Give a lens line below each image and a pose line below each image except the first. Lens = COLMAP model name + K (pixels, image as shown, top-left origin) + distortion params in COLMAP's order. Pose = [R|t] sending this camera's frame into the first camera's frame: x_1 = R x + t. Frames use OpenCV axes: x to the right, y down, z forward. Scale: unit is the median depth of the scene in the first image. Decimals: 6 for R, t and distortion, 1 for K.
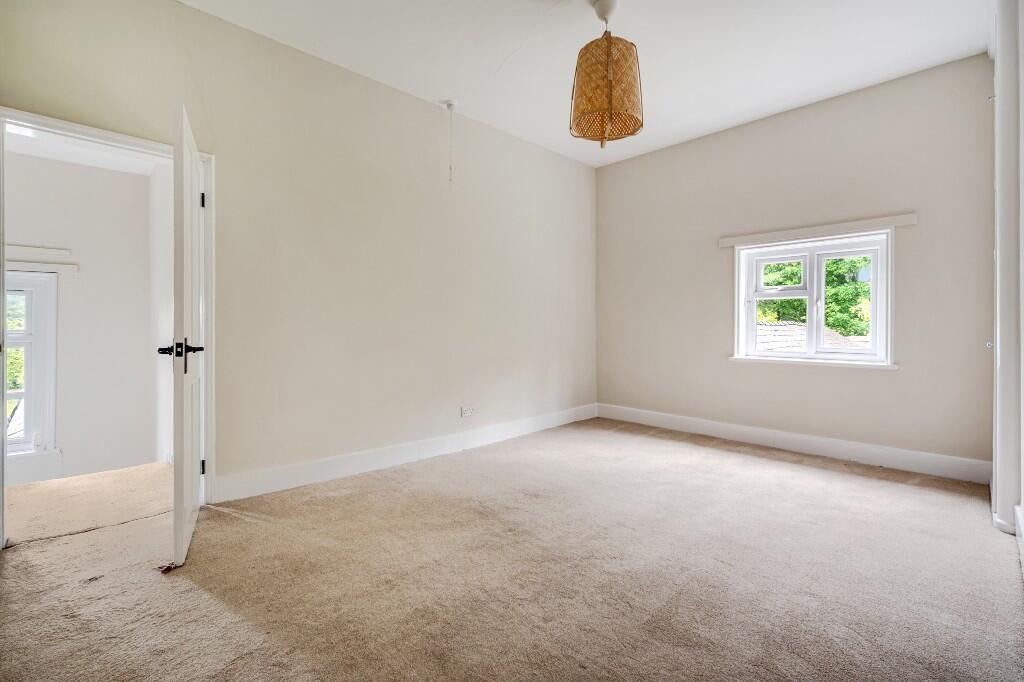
lens RADIAL K [[456.4, 0, 511.8], [0, 456.4, 336.8], [0, 0, 1]] dist [0.000405, -0.000127]
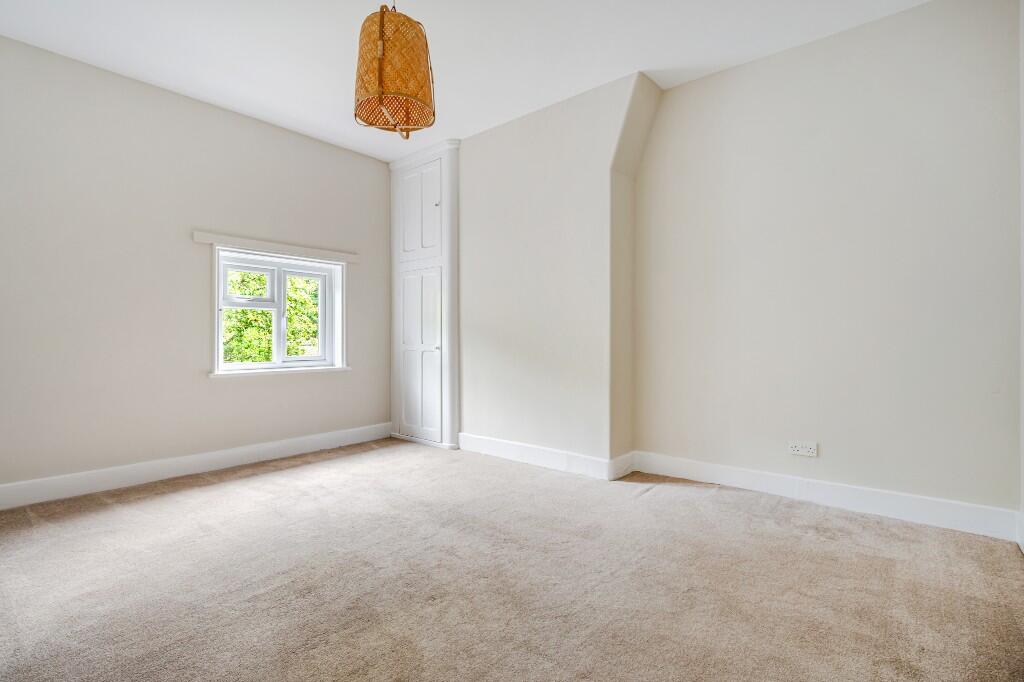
lens RADIAL K [[475.1, 0, 511.6], [0, 475.1, 352.7], [0, 0, 1]] dist [0.000632, 0.000028]
pose [[-0.099253, -0.031661, 0.994558, -0.516679], [0.026951, 0.999041, 0.034493, -0.011778], [-0.994697, 0.030228, -0.098304, 0.599187]]
